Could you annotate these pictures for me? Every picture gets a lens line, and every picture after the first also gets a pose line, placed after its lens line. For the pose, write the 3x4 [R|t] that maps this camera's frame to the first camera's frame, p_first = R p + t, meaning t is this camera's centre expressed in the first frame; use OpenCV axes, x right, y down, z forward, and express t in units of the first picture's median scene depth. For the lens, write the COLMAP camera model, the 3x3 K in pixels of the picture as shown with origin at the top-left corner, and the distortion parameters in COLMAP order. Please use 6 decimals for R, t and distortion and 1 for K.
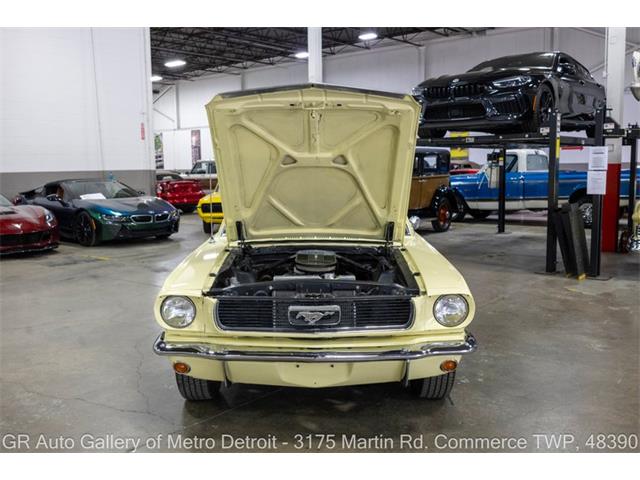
lens RADIAL K [[615.1, 0, 320.0], [0, 615.1, 240.0], [0, 0, 1]] dist [-0.025020, -0.005262]
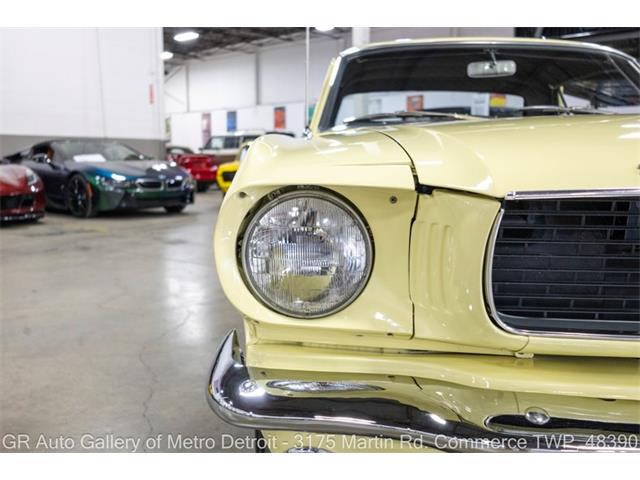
lens RADIAL K [[583.5, 0, 320.0], [0, 583.5, 240.0], [0, 0, 1]] dist [0.015142, -0.067631]
pose [[0.999880, 0.014698, 0.004929, -0.067702], [-0.014710, 0.999889, 0.002299, 0.032670], [-0.004895, -0.002372, 0.999985, 0.225358]]
